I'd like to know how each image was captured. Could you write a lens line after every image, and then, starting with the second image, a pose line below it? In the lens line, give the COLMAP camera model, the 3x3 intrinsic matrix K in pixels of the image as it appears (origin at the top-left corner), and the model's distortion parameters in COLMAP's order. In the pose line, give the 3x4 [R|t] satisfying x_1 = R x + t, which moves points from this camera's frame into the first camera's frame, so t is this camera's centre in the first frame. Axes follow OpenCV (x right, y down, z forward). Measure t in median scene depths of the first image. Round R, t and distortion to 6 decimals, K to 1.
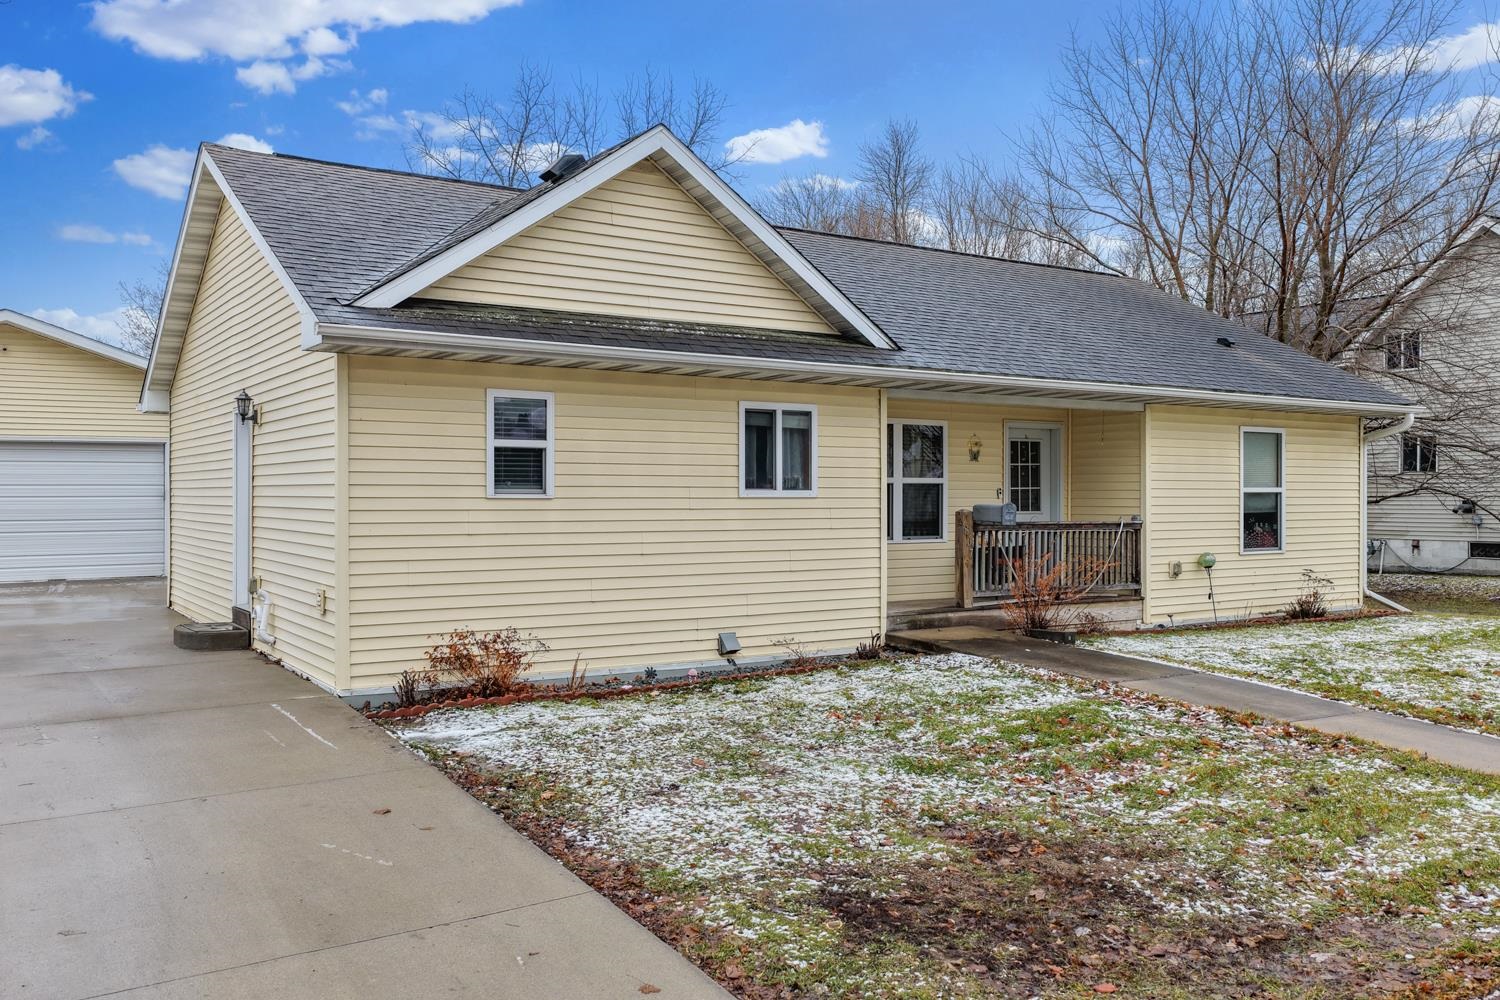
lens RADIAL K [[1251.1, 0, 750.0], [0, 1251.1, 500.0], [0, 0, 1]] dist [0.000172, 0.010158]
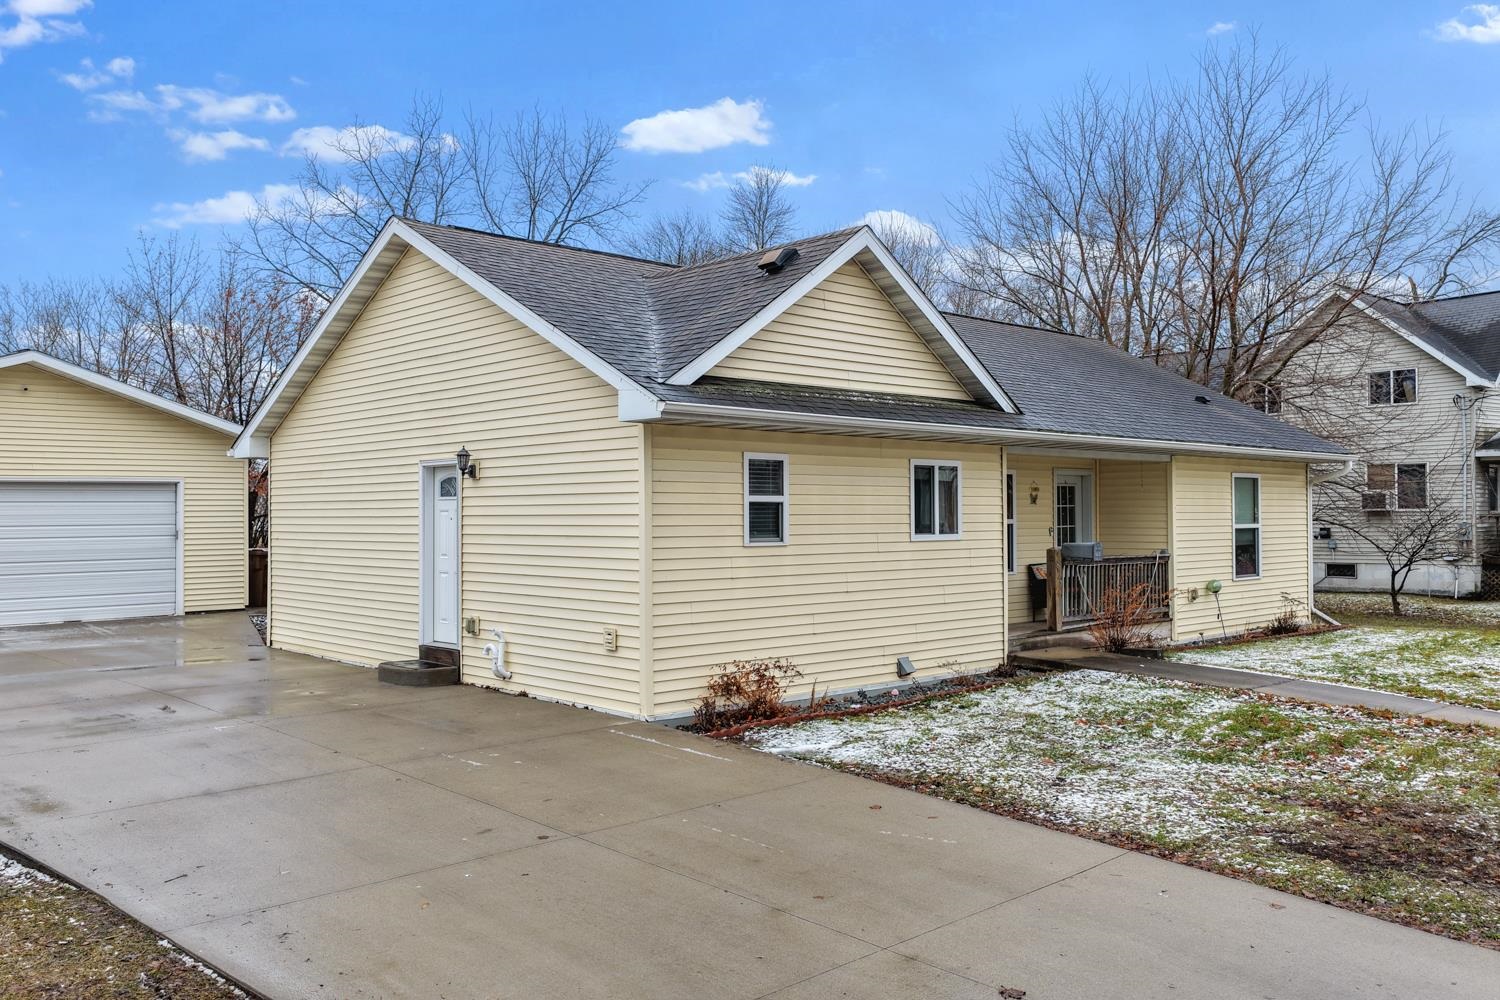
lens RADIAL K [[1251.1, 0, 750.0], [0, 1251.1, 500.0], [0, 0, 1]] dist [0.000172, 0.010158]
pose [[0.985040, -0.003800, 0.172282, -0.339778], [0.006733, 0.999842, -0.016440, -0.021283], [-0.172192, 0.017354, 0.984911, -0.119693]]
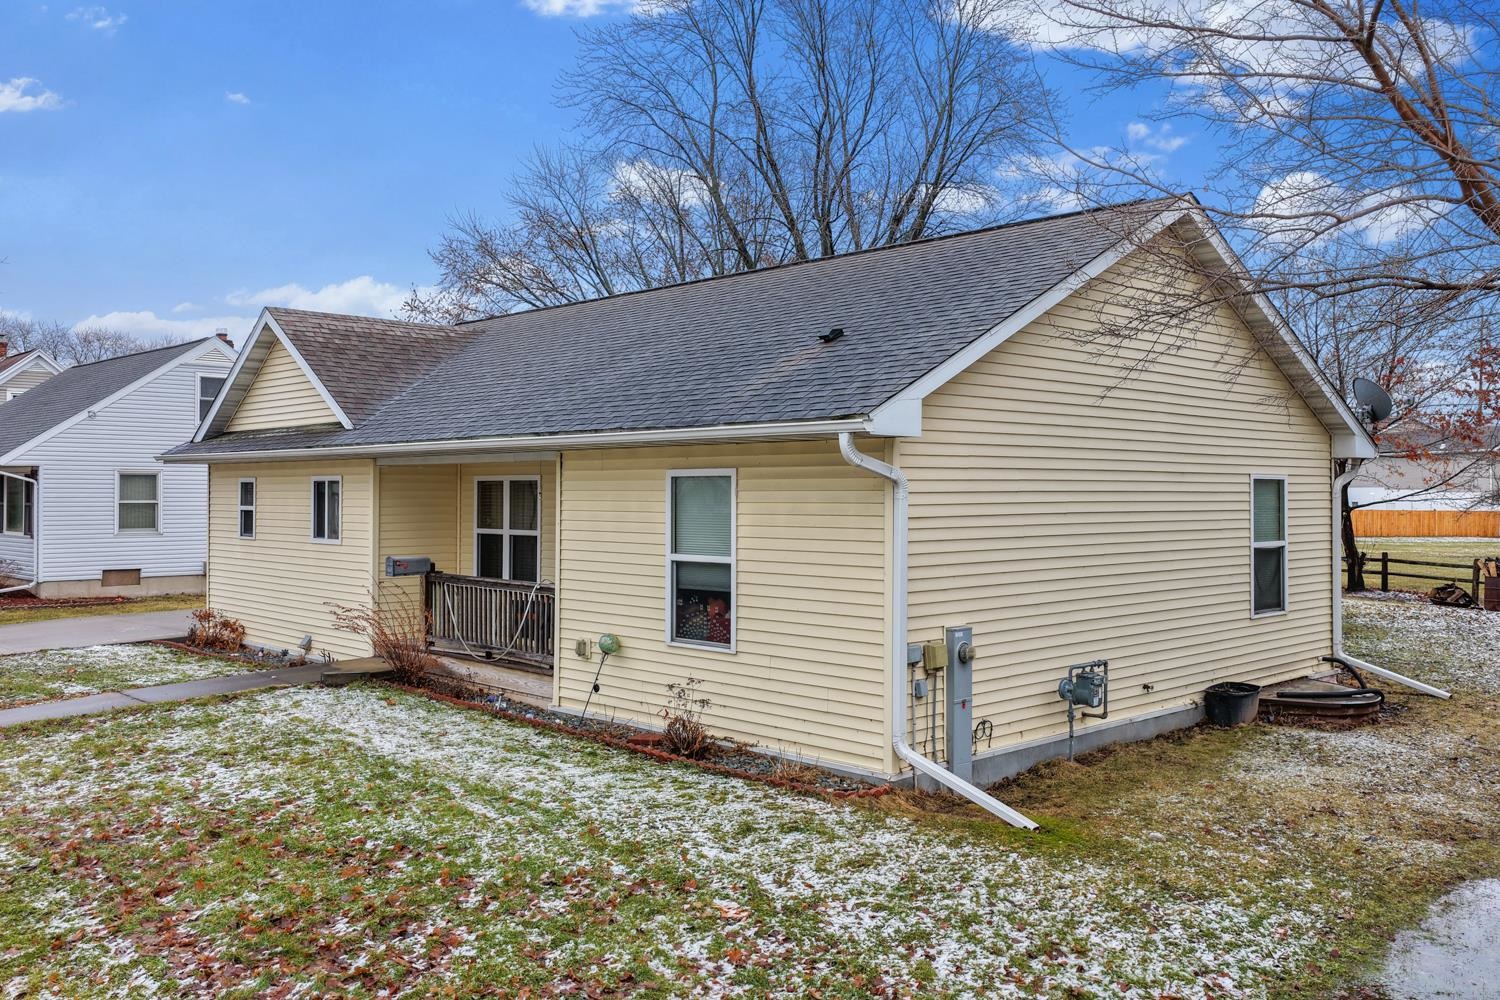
lens RADIAL K [[1251.1, 0, 750.0], [0, 1251.1, 500.0], [0, 0, 1]] dist [0.000172, 0.010158]
pose [[0.191102, 0.002078, -0.981568, 1.434489], [-0.008122, 0.999967, 0.000536, -0.053557], [0.981537, 0.007870, 0.191113, 1.160471]]
